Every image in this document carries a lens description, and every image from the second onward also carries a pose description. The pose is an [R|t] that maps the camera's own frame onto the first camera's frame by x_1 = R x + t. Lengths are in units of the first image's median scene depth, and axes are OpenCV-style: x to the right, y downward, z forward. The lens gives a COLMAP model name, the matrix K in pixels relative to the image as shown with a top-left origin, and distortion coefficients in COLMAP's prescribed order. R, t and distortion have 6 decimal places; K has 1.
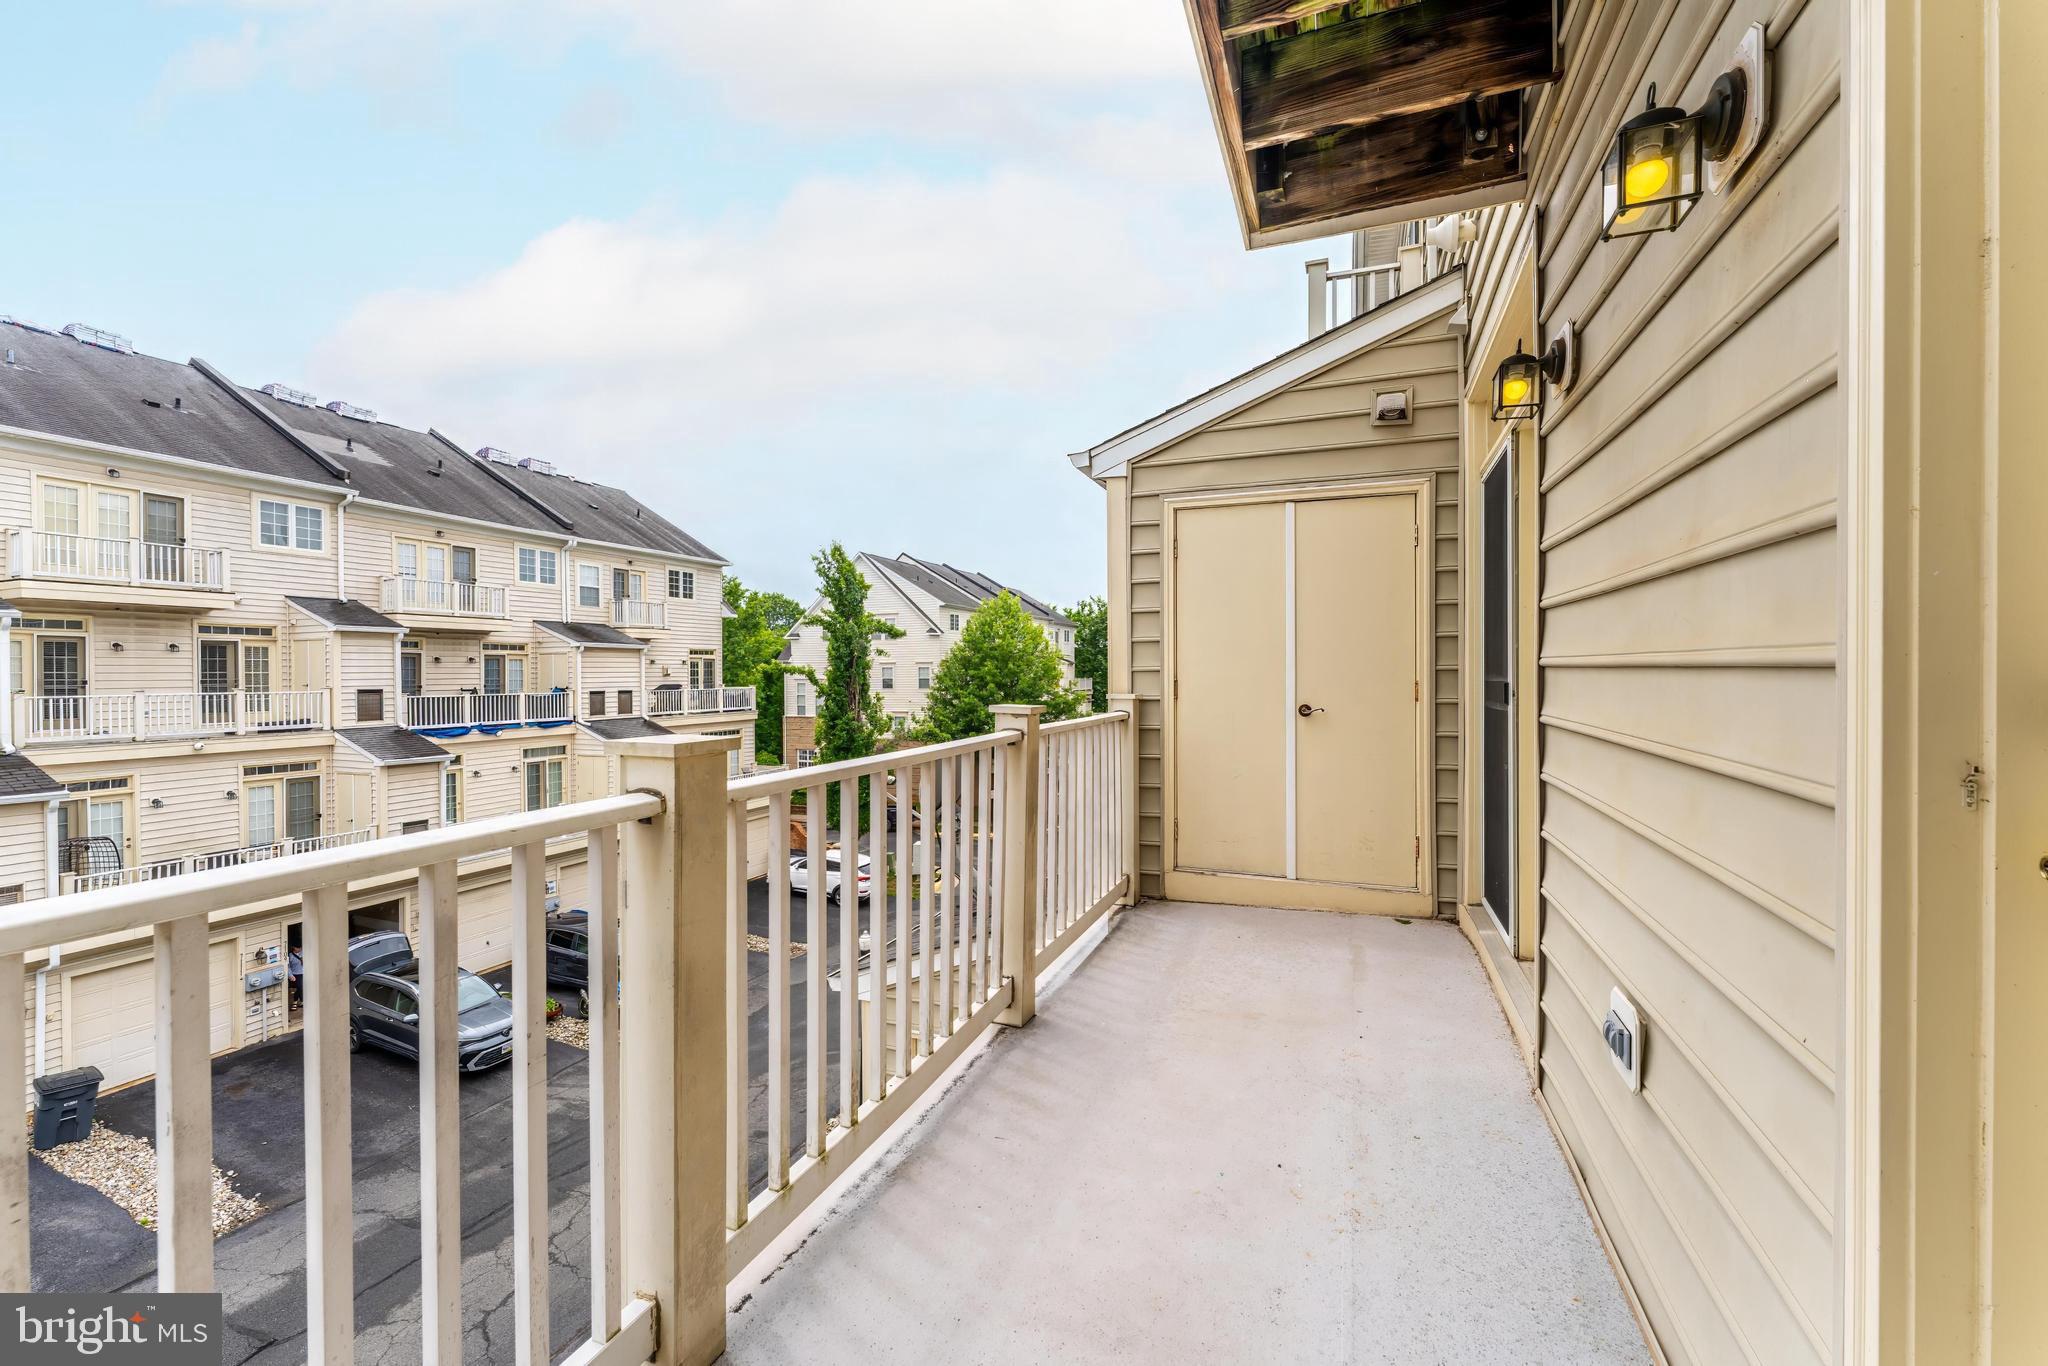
lens RADIAL K [[824.6, 0, 1031.9], [0, 824.6, 675.0], [0, 0, 1]] dist [0.004634, 0.000024]
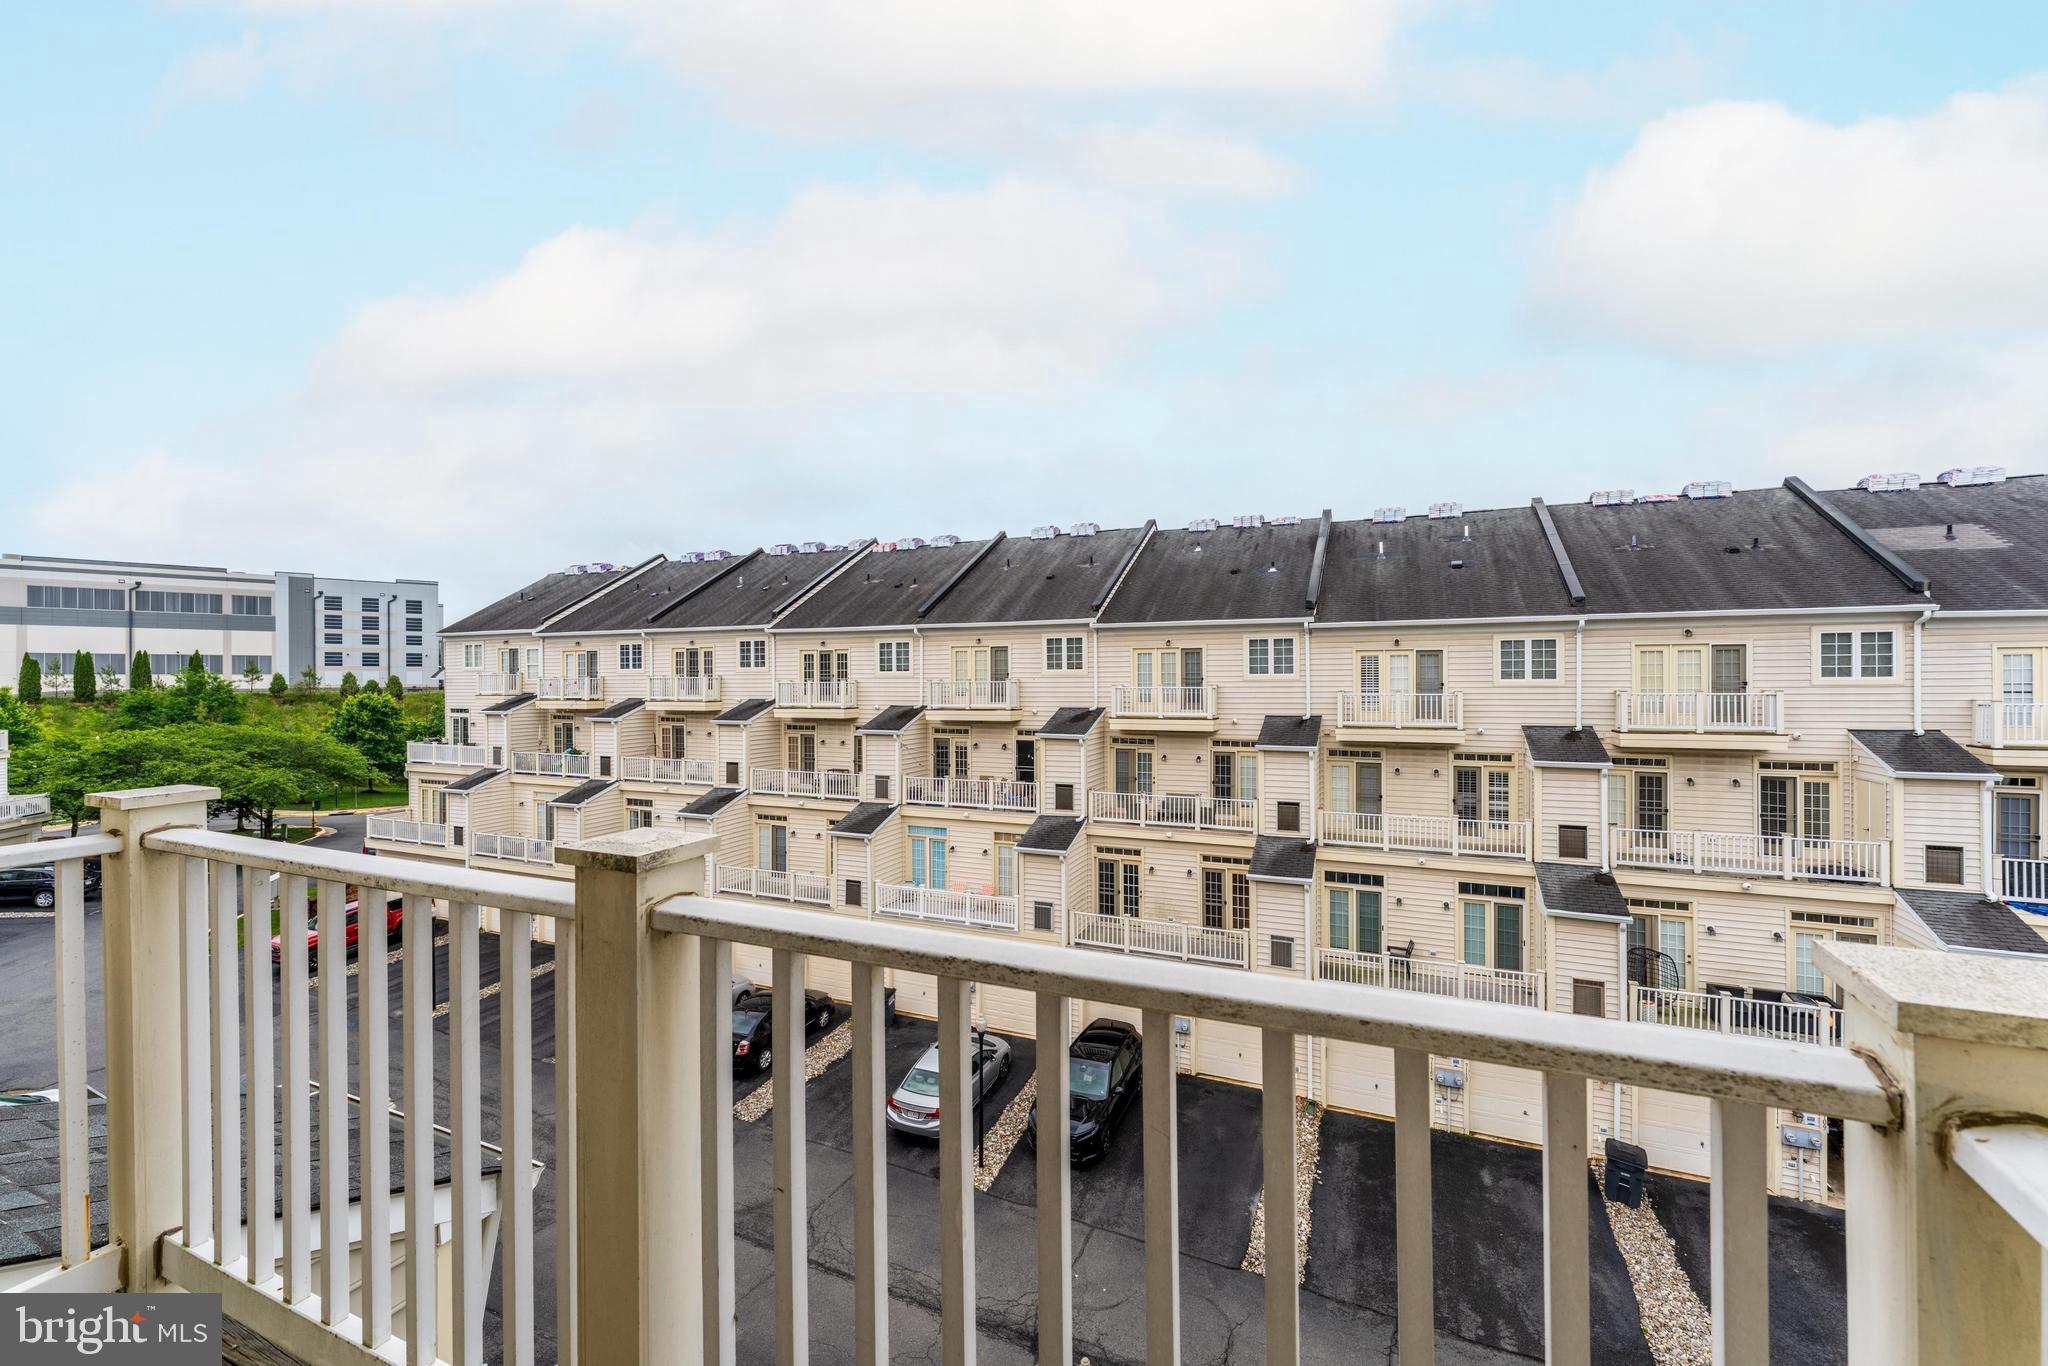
lens RADIAL K [[824.6, 0, 1030.6], [0, 824.6, 682.4], [0, 0, 1]] dist [0.004634, 0.000024]
pose [[-0.039644, 0.010487, -0.999159, 0.086549], [0.006268, 0.999928, 0.010246, -0.173803], [0.999194, -0.005856, -0.039707, 0.108231]]
